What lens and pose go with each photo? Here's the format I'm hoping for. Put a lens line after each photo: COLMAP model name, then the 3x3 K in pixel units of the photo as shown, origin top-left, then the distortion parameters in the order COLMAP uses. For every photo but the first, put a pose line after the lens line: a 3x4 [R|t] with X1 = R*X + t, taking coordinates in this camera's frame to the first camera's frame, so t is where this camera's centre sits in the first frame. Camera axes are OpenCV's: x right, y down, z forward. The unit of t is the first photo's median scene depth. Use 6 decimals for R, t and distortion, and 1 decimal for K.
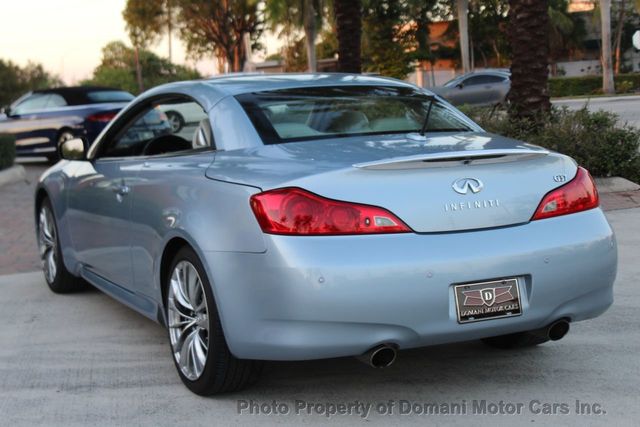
lens RADIAL K [[1099.2, 0, 302.1], [0, 1099.2, 212.9], [0, 0, 1]] dist [-0.005712, 0.032483]
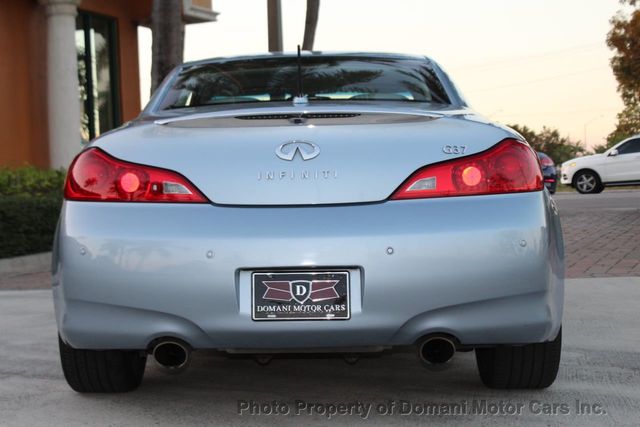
lens RADIAL K [[1099.2, 0, 302.1], [0, 1099.2, 212.9], [0, 0, 1]] dist [-0.005712, 0.032483]
pose [[0.892681, 0.034053, -0.449401, 0.513818], [-0.061523, 0.997014, -0.046660, 0.056786], [0.446470, 0.069301, 0.892111, 0.301331]]
